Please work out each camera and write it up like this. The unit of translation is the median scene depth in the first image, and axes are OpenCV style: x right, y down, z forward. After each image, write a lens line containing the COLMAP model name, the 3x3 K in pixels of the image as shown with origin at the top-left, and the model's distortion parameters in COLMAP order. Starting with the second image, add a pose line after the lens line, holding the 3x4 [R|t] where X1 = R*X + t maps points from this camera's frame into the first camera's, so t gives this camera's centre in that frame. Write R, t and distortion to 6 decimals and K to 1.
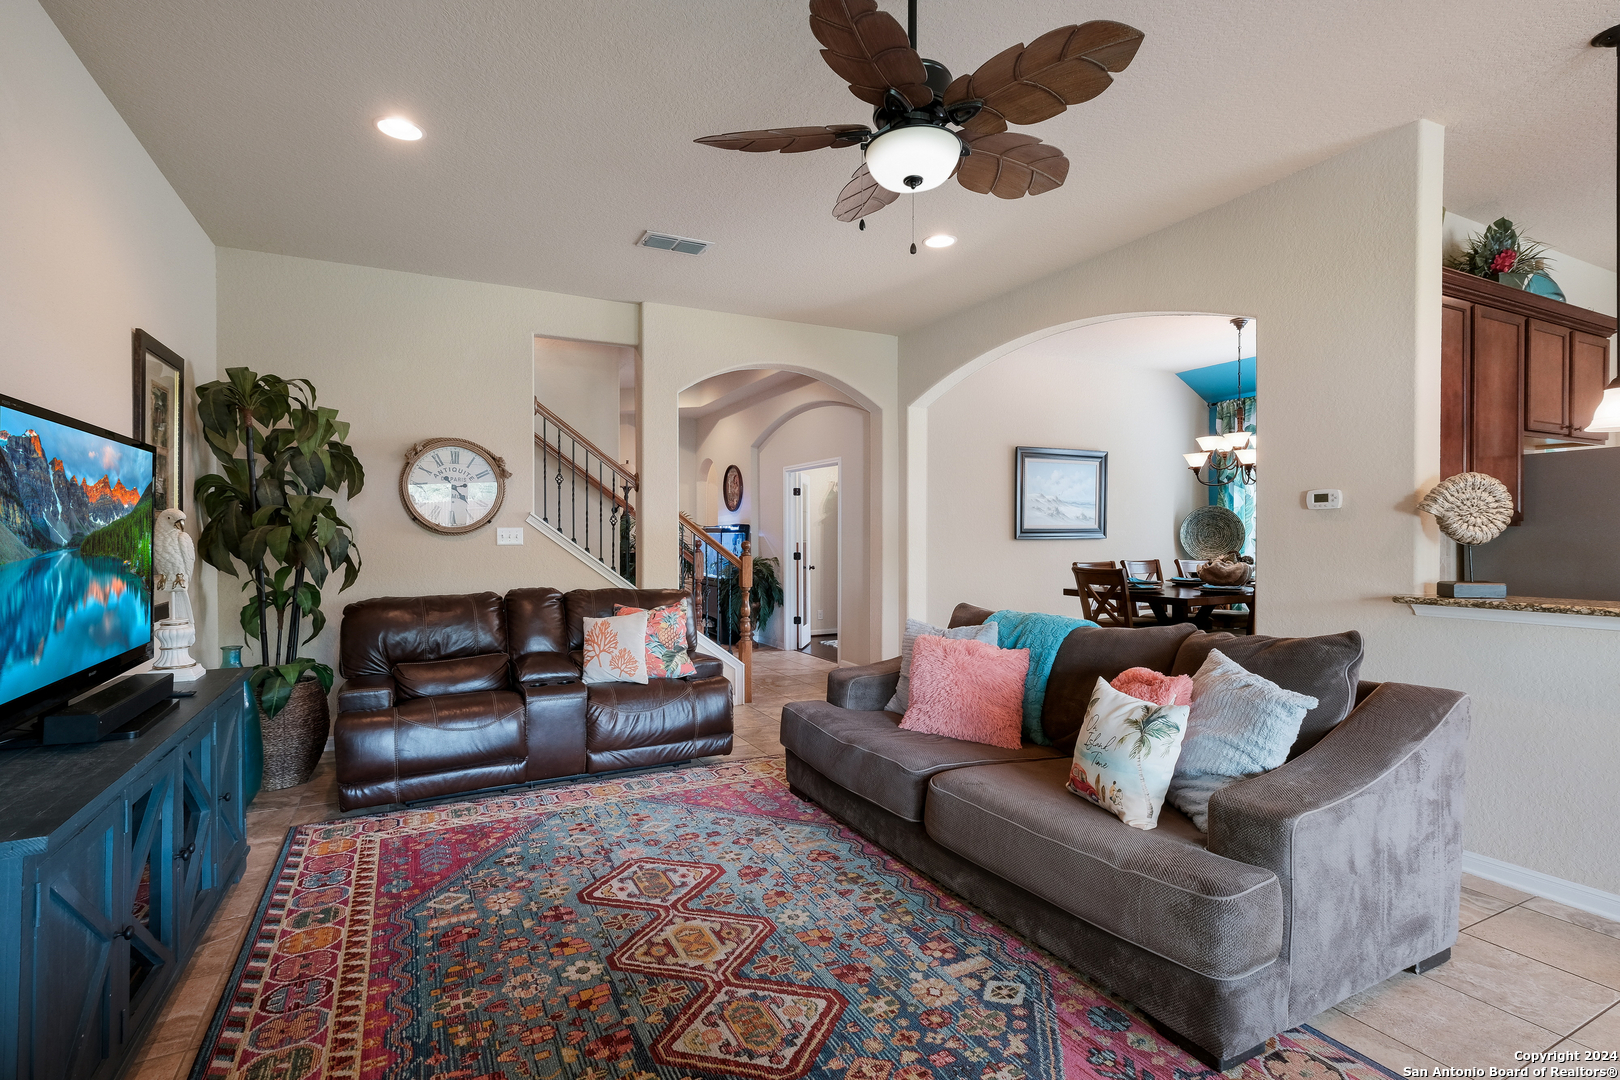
lens RADIAL K [[761.8, 0, 806.2], [0, 761.8, 528.8], [0, 0, 1]] dist [0.001479, 0.000316]
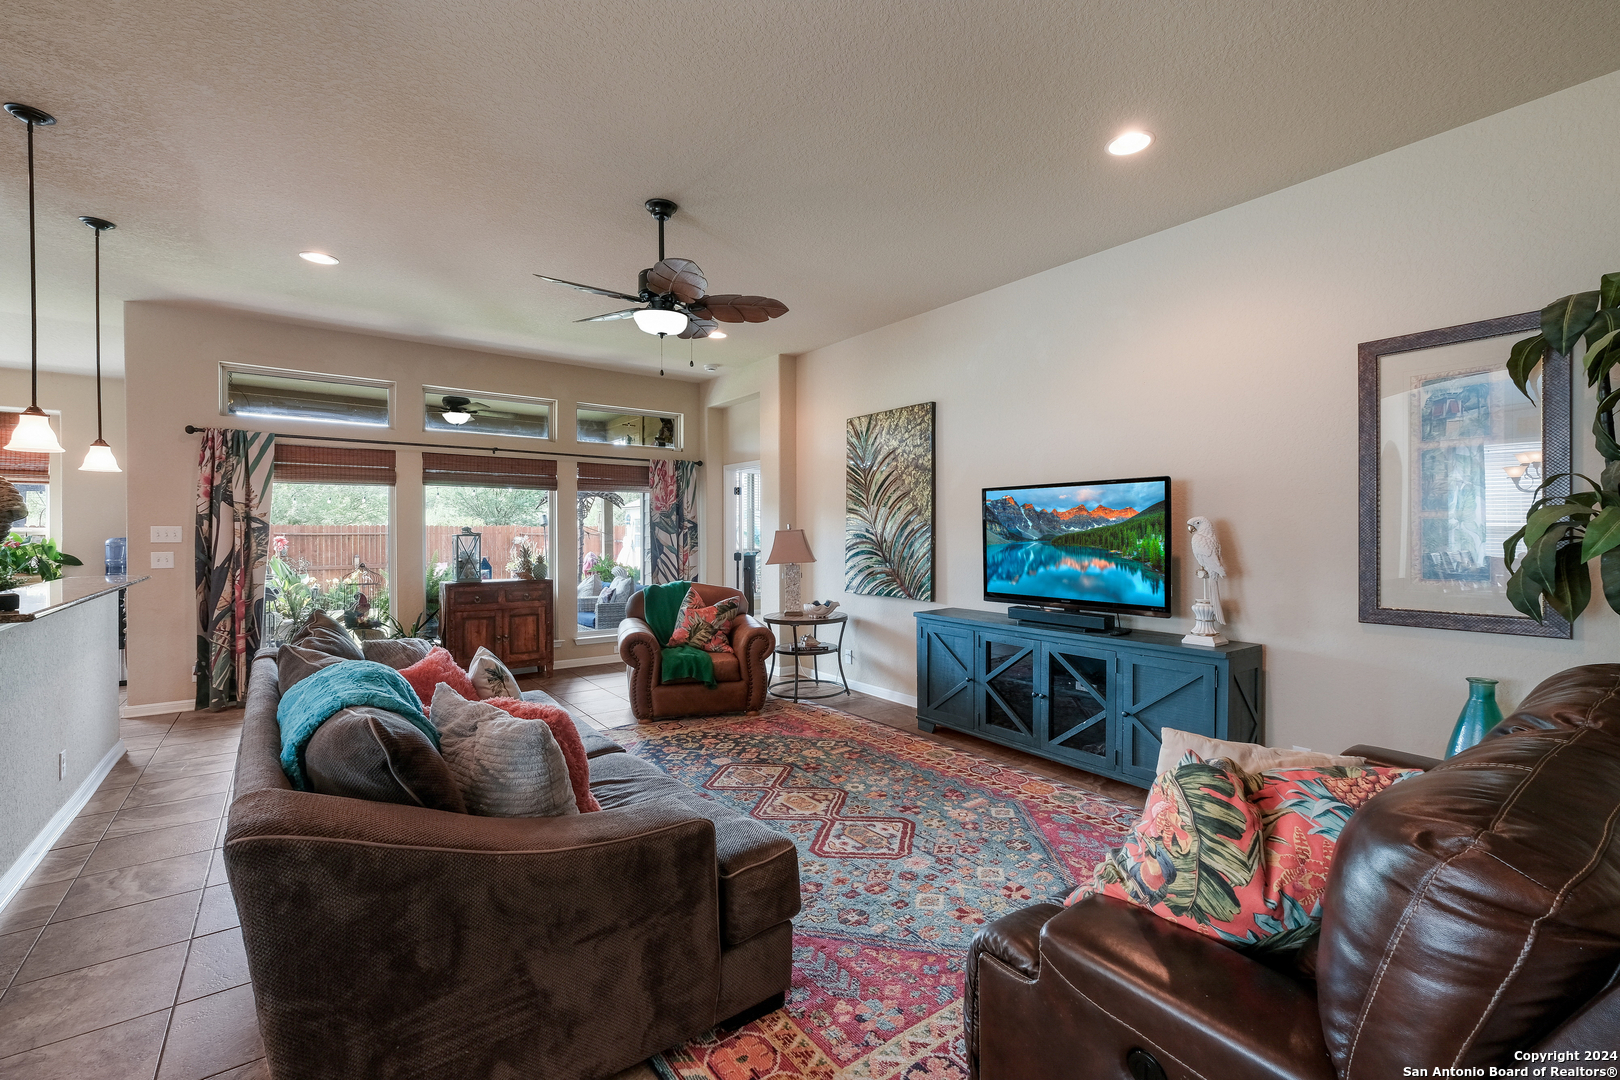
lens RADIAL K [[701.6, 0, 822.9], [0, 701.6, 547.4], [0, 0, 1]] dist [0.007985, -0.001095]
pose [[-0.982115, 0.005547, -0.188201, 0.074225], [0.002375, 0.999851, 0.017072, 0.005379], [0.188268, 0.016319, -0.981982, 2.443716]]
